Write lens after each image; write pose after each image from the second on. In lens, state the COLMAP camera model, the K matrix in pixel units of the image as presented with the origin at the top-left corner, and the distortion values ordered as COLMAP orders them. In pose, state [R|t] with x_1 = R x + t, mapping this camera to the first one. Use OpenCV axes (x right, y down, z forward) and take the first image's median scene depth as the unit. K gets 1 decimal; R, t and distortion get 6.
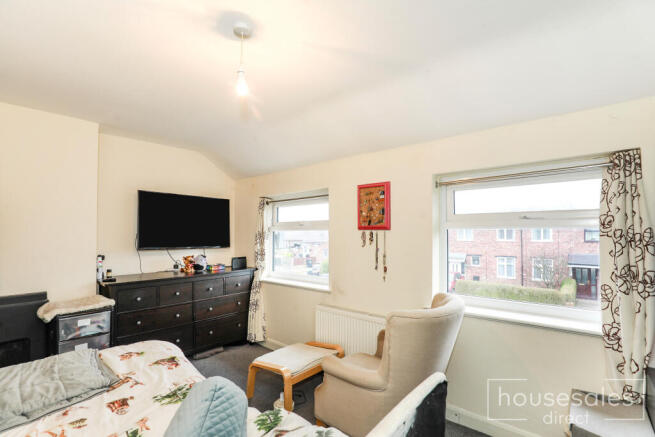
lens RADIAL K [[308.0, 0, 326.0], [0, 308.0, 235.8], [0, 0, 1]] dist [-0.026894, -0.000199]
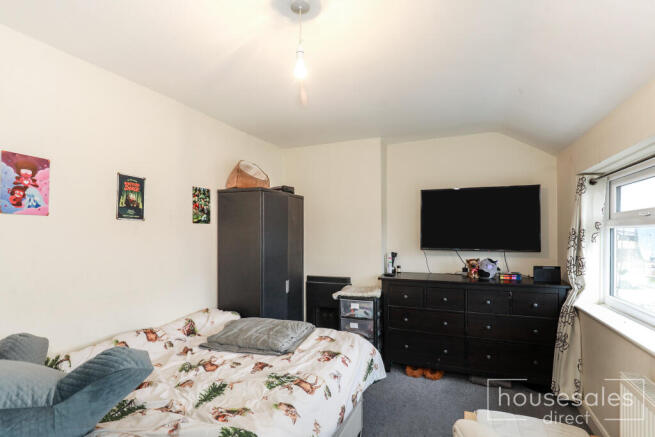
lens RADIAL K [[323.2, 0, 327.0], [0, 323.2, 238.0], [0, 0, 1]] dist [-0.005791, -0.000283]
pose [[0.305580, 0.010216, -0.952112, 0.294745], [-0.000235, 0.999943, 0.010654, -0.002461], [0.952166, -0.003032, 0.305565, 0.350715]]
